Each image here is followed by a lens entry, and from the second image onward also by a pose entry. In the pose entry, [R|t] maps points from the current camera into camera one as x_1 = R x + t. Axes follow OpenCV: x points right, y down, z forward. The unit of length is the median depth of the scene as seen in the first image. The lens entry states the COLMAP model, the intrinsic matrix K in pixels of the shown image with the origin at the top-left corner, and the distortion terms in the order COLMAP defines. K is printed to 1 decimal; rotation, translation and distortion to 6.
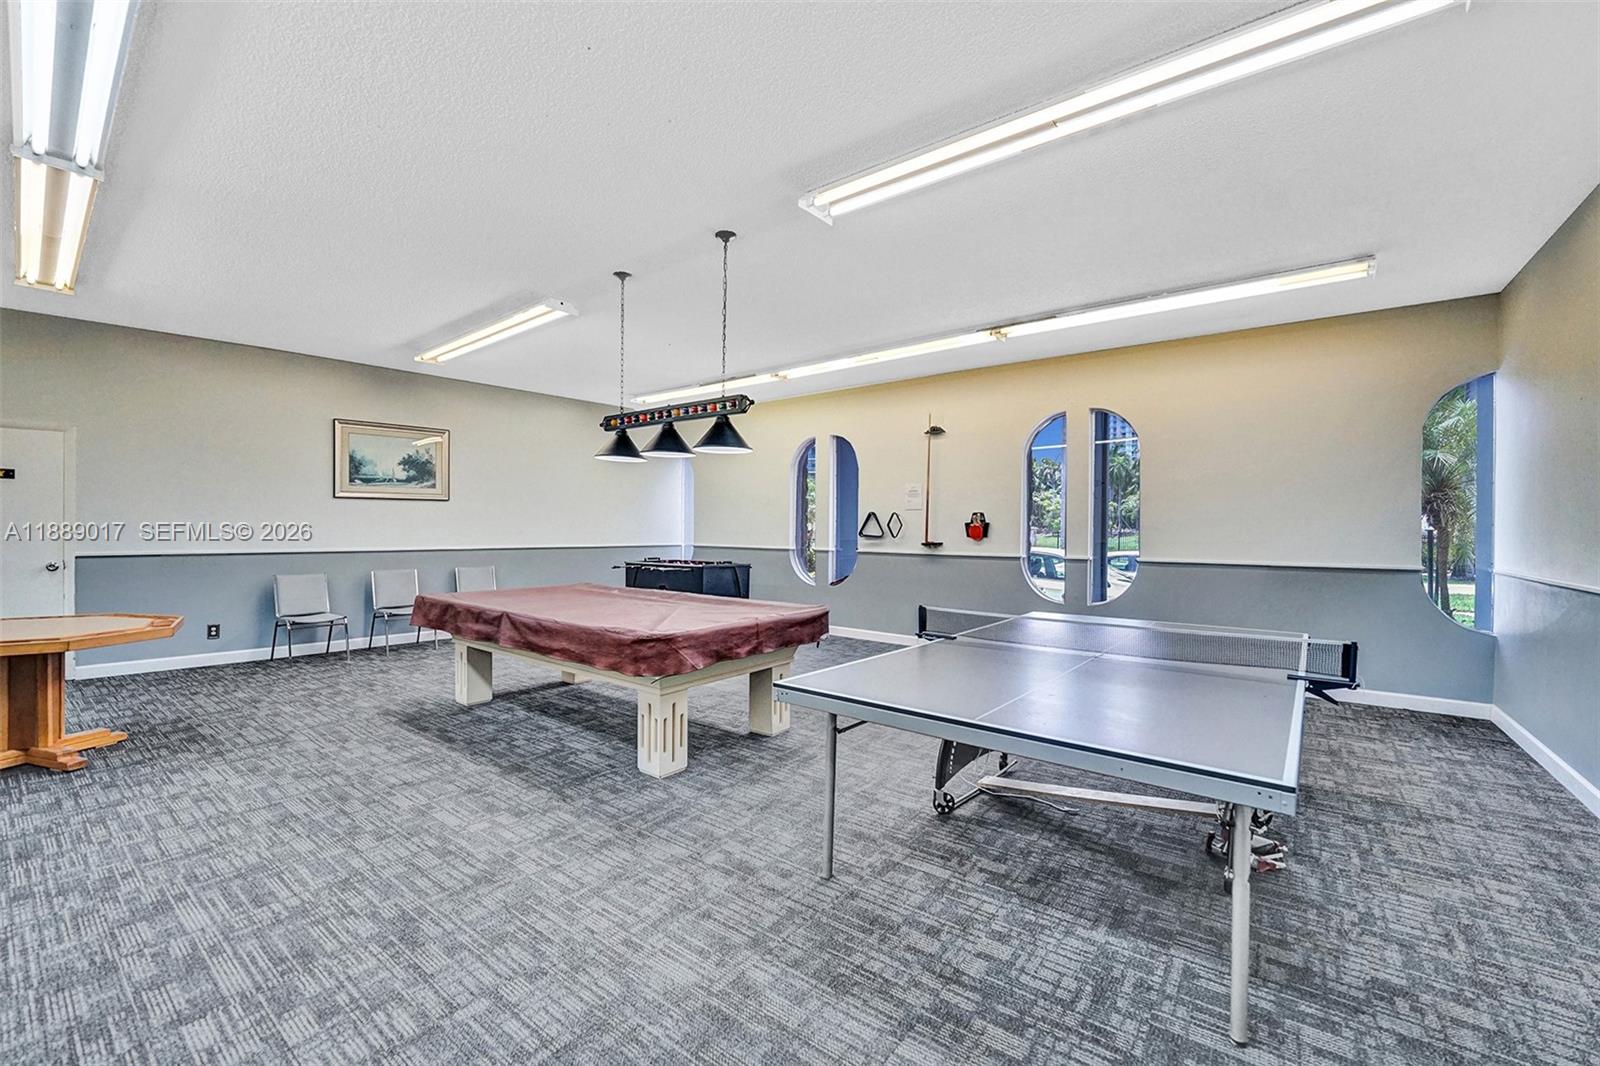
lens RADIAL K [[659.8, 0, 788.0], [0, 659.8, 538.6], [0, 0, 1]] dist [-0.024639, 0.000903]
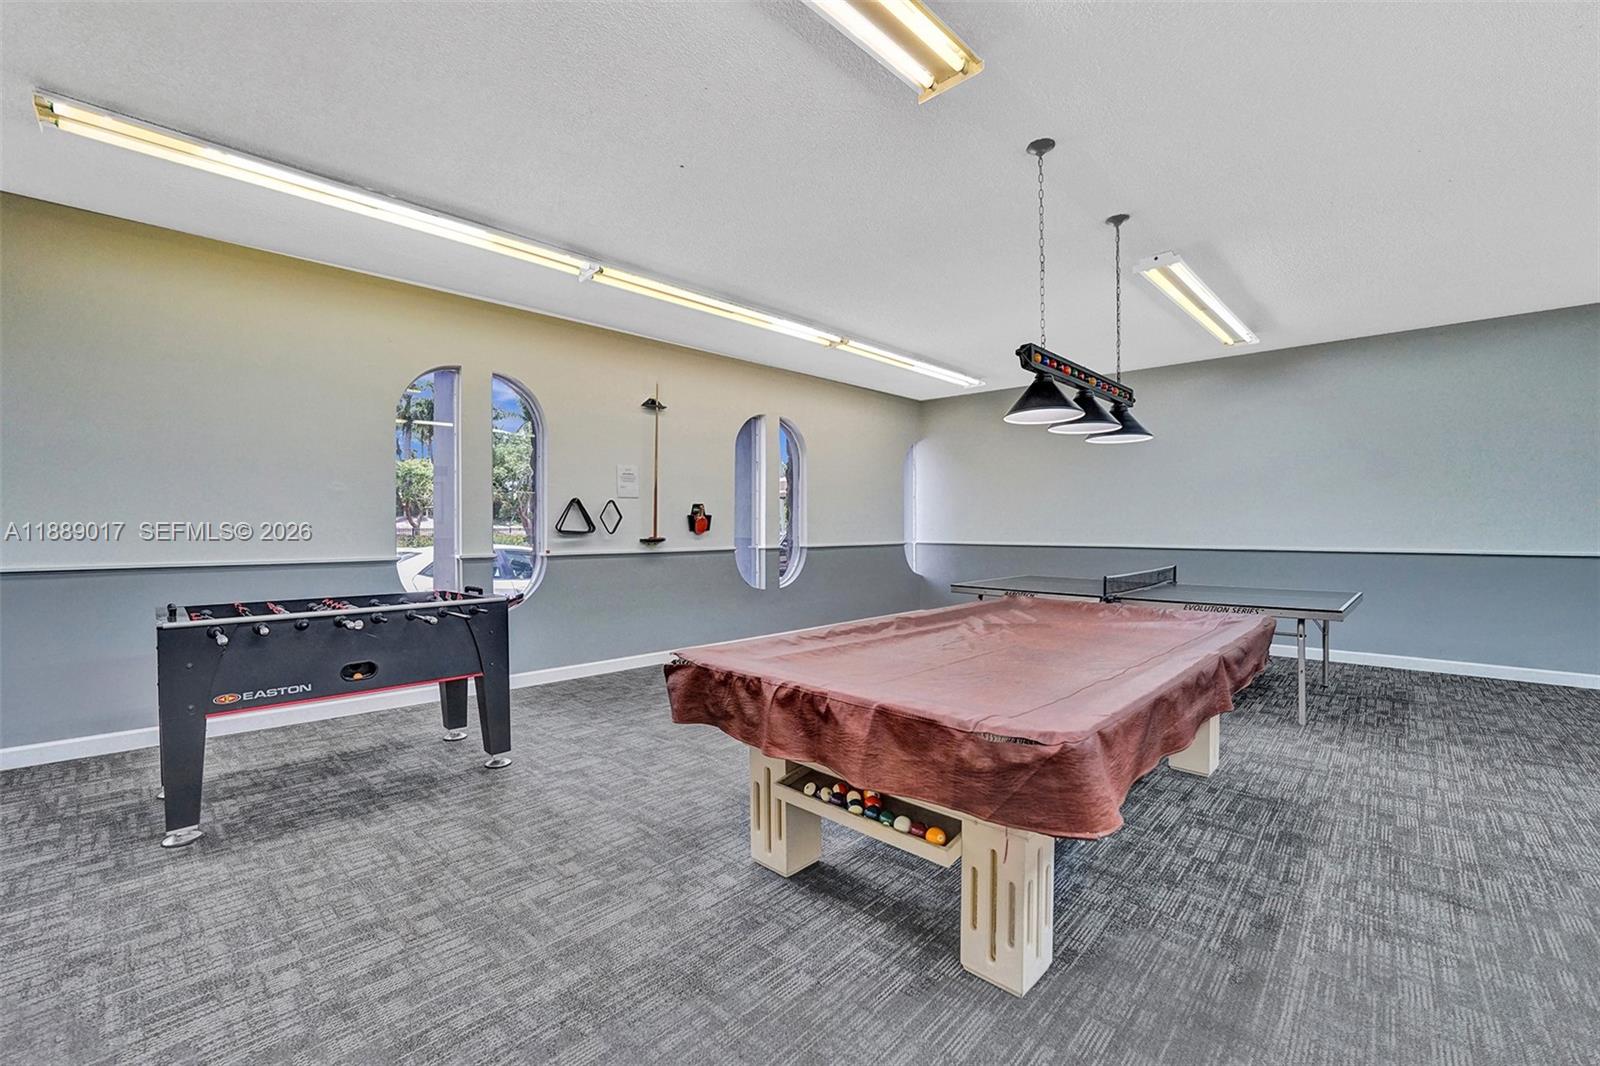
lens RADIAL K [[659.8, 0, 788.0], [0, 659.8, 538.6], [0, 0, 1]] dist [-0.024639, 0.000903]
pose [[0.089533, -0.027433, 0.995606, -0.629055], [0.016315, 0.999527, 0.026073, -0.012908], [-0.995850, 0.013909, 0.089938, 0.790111]]
